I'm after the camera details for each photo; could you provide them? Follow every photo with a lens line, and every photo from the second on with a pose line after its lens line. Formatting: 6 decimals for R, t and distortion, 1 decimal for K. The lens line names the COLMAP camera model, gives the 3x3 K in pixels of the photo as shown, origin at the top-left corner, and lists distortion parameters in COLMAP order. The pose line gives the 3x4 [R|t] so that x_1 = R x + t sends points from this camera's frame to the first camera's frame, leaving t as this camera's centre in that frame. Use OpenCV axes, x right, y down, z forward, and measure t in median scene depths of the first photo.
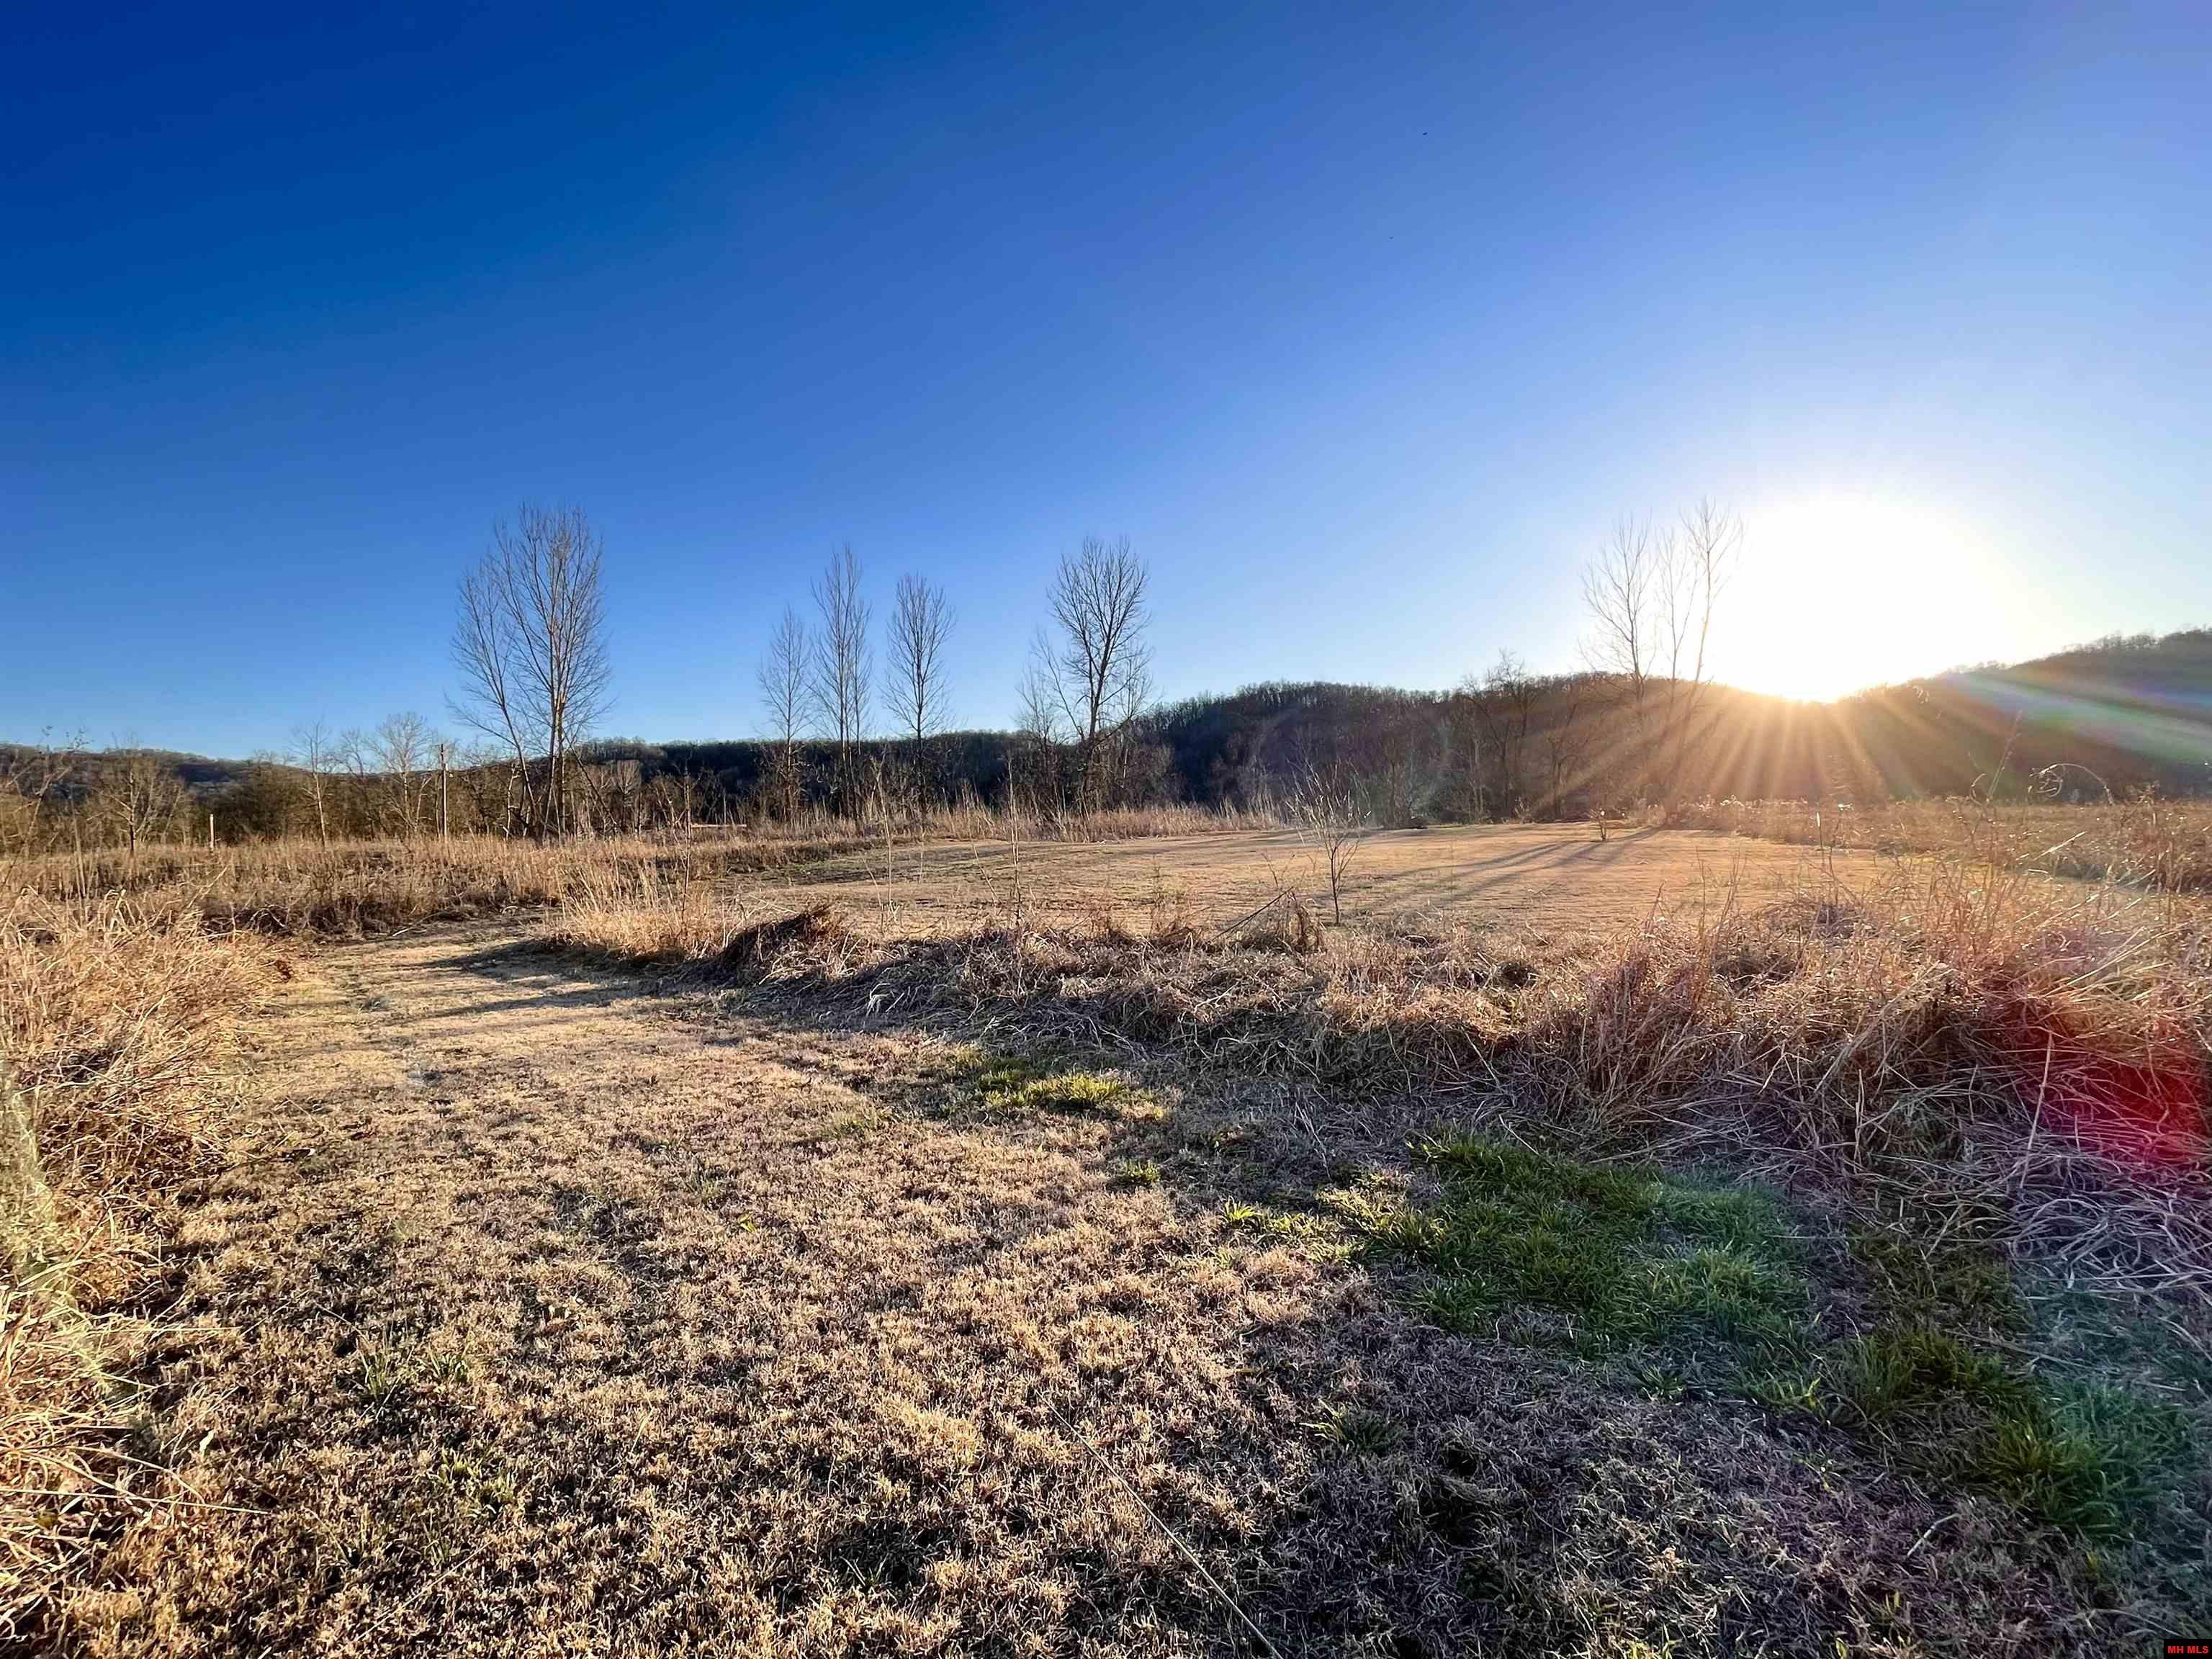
lens RADIAL K [[971.0, 0, 1103.1], [0, 971.0, 870.0], [0, 0, 1]] dist [-0.000658, 0.000066]
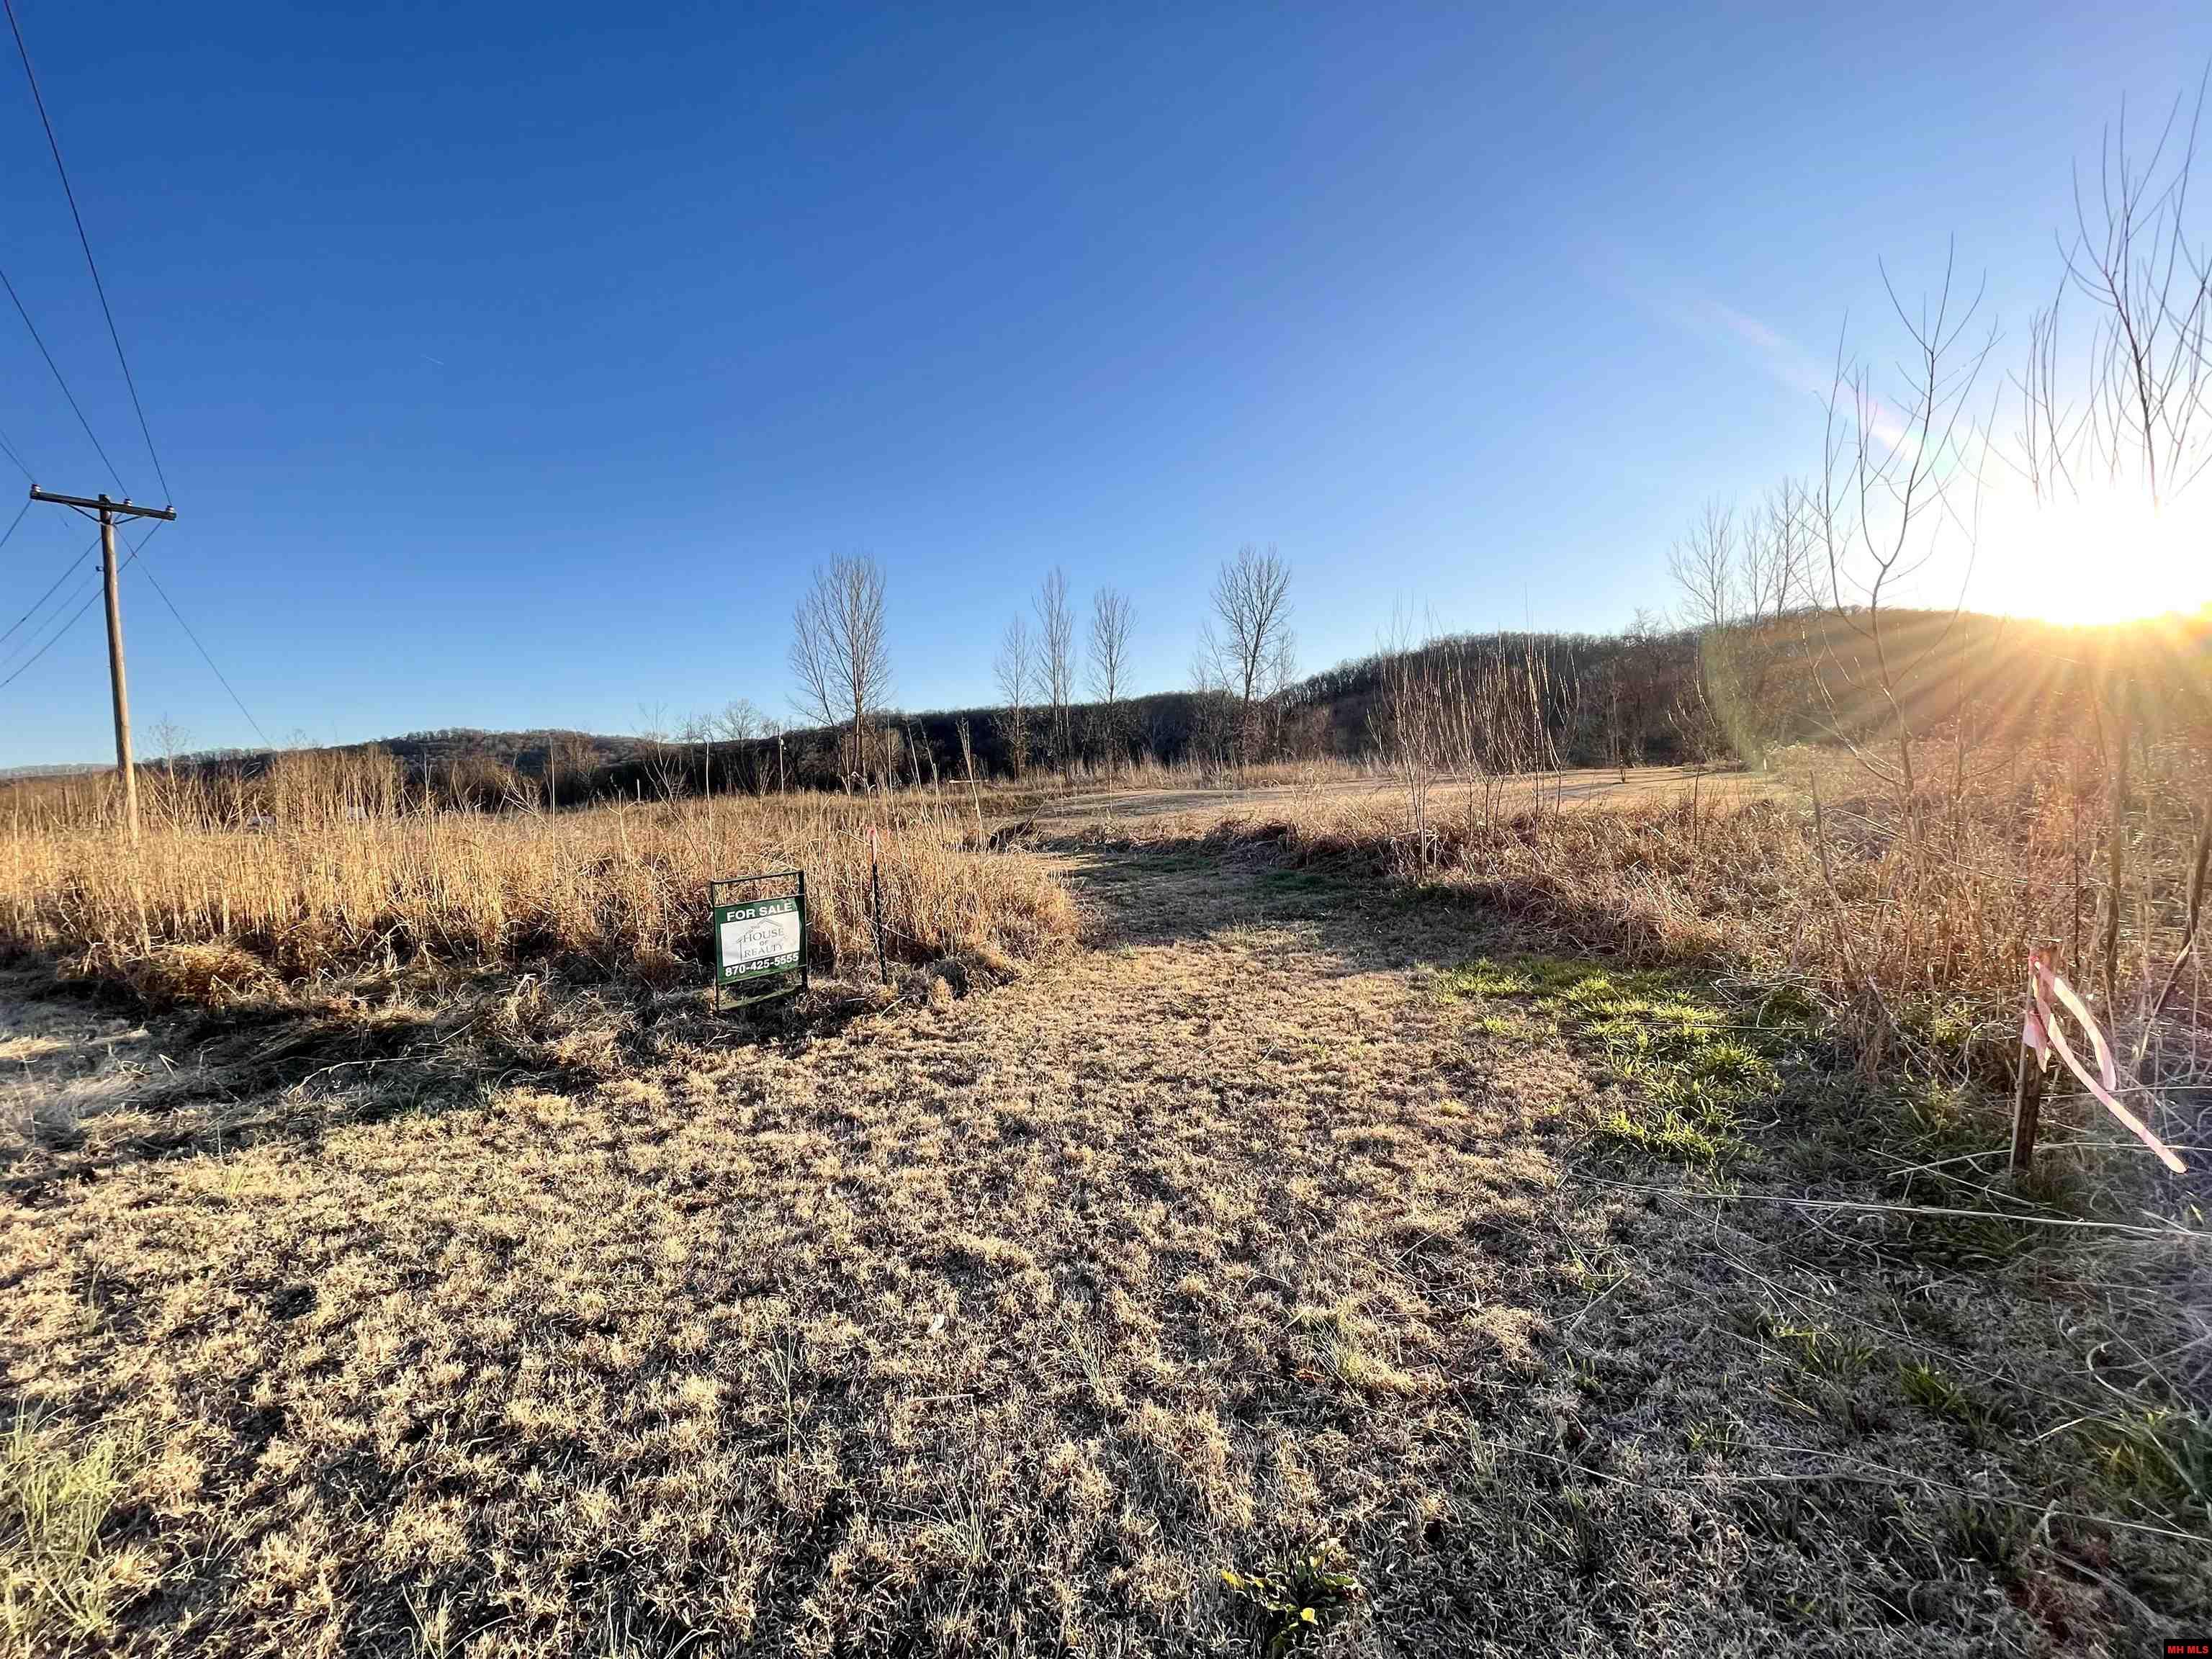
lens RADIAL K [[908.7, 0, 1101.6], [0, 908.7, 838.2], [0, 0, 1]] dist [-0.000349, -0.000631]
pose [[0.975163, -0.003754, -0.221455, 0.064711], [0.008907, 0.999712, 0.022275, 0.006460], [0.221308, -0.023694, 0.974916, -0.192351]]
